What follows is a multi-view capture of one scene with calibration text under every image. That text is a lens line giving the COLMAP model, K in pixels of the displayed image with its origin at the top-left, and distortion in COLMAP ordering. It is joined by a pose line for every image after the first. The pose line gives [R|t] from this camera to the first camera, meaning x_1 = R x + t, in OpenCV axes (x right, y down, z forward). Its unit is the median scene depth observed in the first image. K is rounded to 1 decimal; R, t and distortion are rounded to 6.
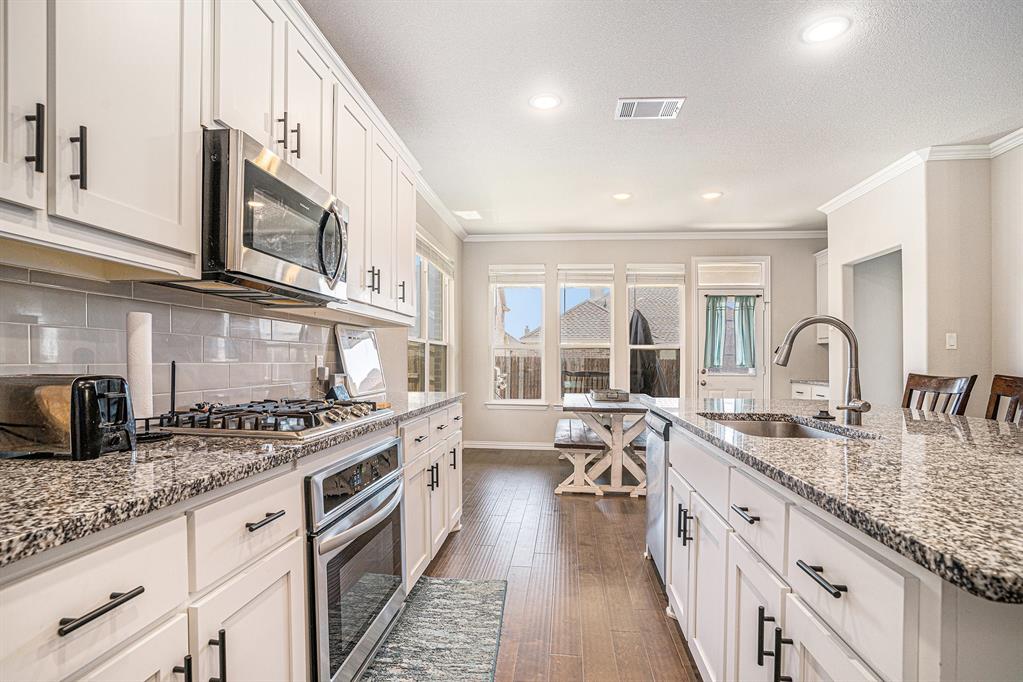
lens RADIAL K [[506.8, 0, 509.1], [0, 506.8, 366.4], [0, 0, 1]] dist [-0.076249, 0.034475]
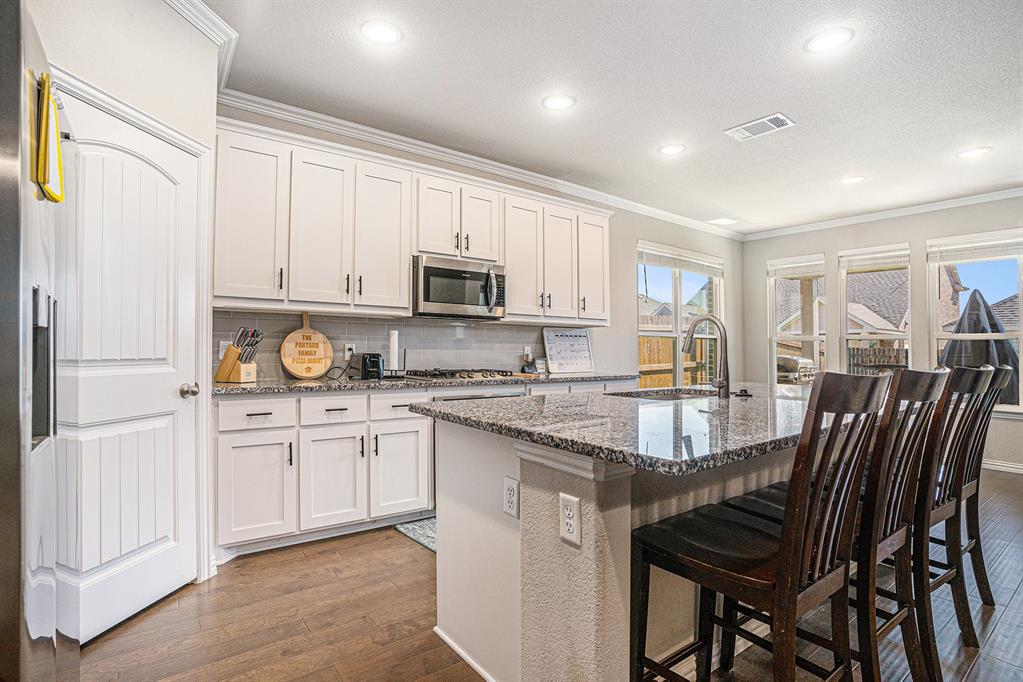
lens RADIAL K [[501.6, 0, 508.0], [0, 501.6, 346.6], [0, 0, 1]] dist [-0.038715, 0.000339]
pose [[0.680336, -0.002470, -0.732896, 0.365638], [-0.014956, 0.999739, -0.017253, 0.003179], [0.732748, 0.022699, 0.680122, -0.088364]]
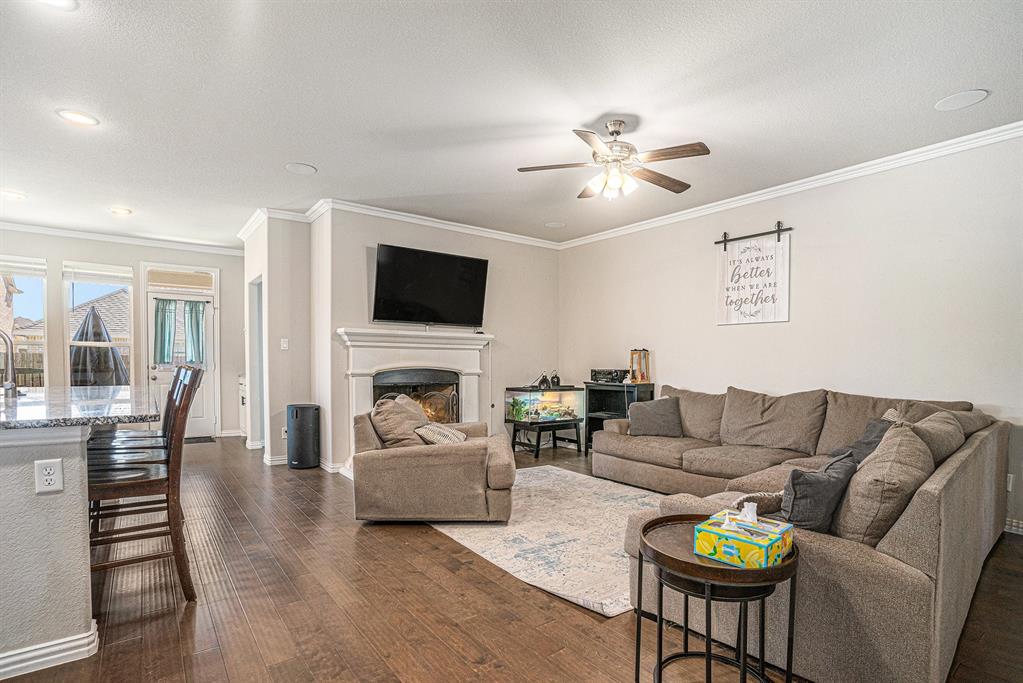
lens RADIAL K [[506.8, 0, 509.1], [0, 506.8, 366.9], [0, 0, 1]] dist [-0.076249, 0.034475]
pose [[0.737790, -0.005848, 0.675005, 0.240105], [0.002512, 0.999979, 0.005917, 0.004487], [-0.675025, -0.002670, 0.737790, -0.324000]]
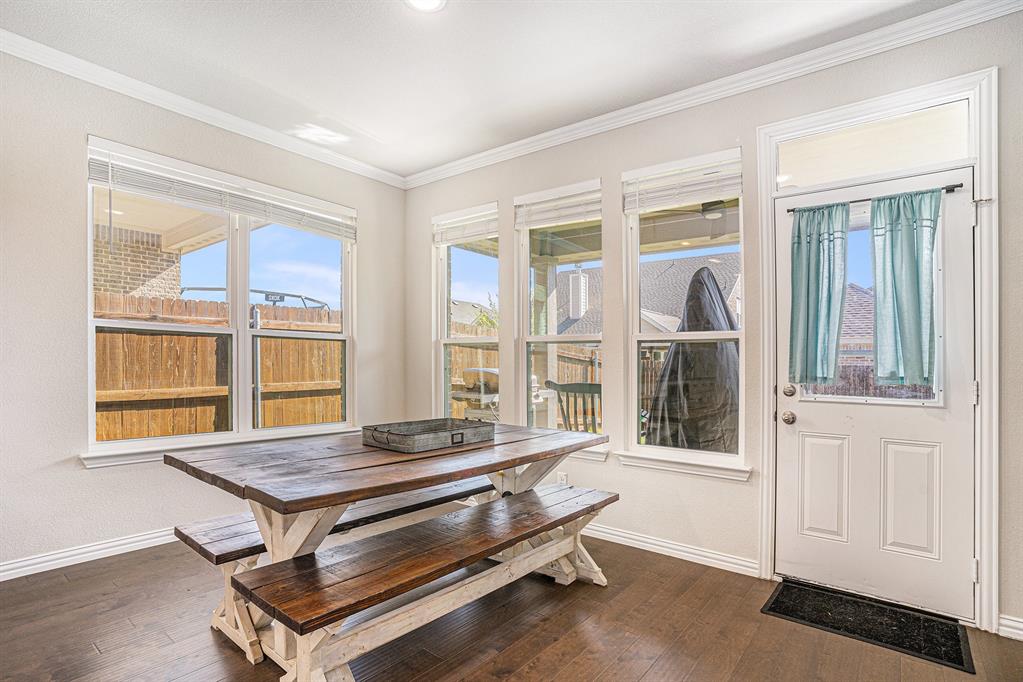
lens RADIAL K [[506.8, 0, 509.1], [0, 506.8, 366.4], [0, 0, 1]] dist [-0.076249, 0.034475]
pose [[0.841351, 0.010812, -0.540381, 0.422507], [-0.015692, 0.999867, -0.004427, -0.005266], [0.540261, 0.012204, 0.841409, 0.530705]]
